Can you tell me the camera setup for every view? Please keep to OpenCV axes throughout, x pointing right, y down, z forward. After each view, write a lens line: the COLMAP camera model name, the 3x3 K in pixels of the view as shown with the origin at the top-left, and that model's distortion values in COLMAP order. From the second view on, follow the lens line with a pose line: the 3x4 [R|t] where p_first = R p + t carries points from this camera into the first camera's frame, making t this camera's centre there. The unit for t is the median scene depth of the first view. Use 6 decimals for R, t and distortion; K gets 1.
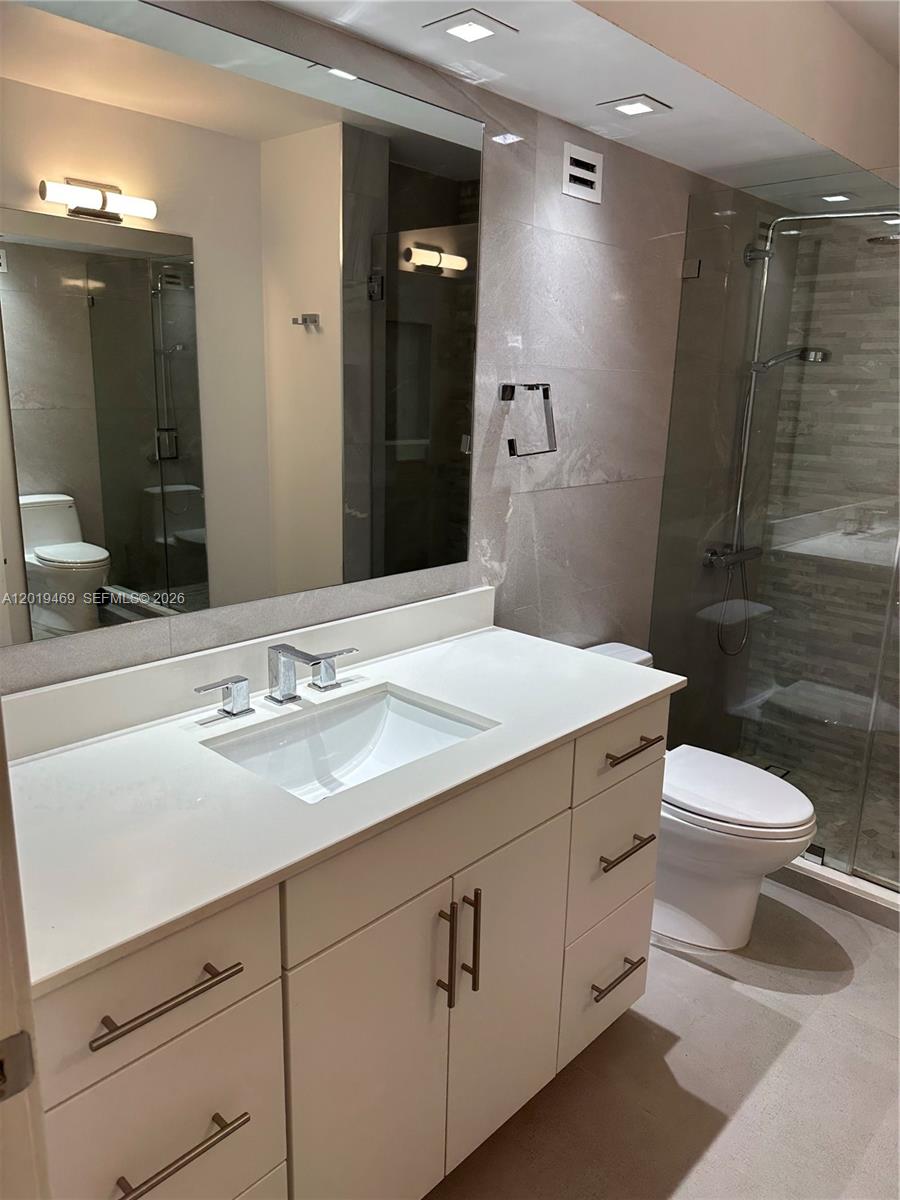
lens RADIAL K [[867.0, 0, 450.0], [0, 867.0, 600.0], [0, 0, 1]] dist [0.144477, -0.246107]
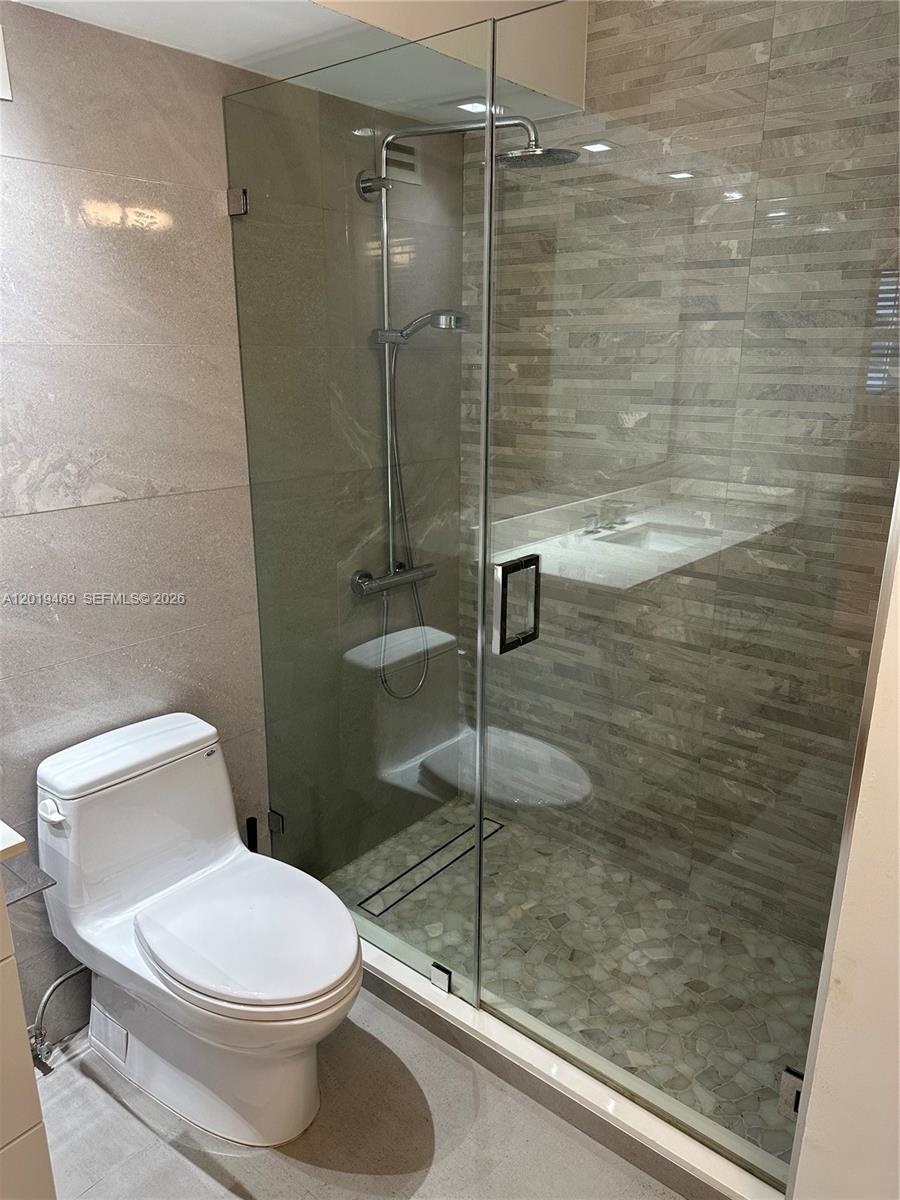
lens RADIAL K [[867.0, 0, 450.0], [0, 867.0, 600.0], [0, 0, 1]] dist [0.144477, -0.246107]
pose [[0.998053, -0.034294, 0.052093, 0.344193], [0.032033, 0.998534, 0.043628, -0.064369], [-0.053513, -0.041875, 0.997689, 0.219507]]
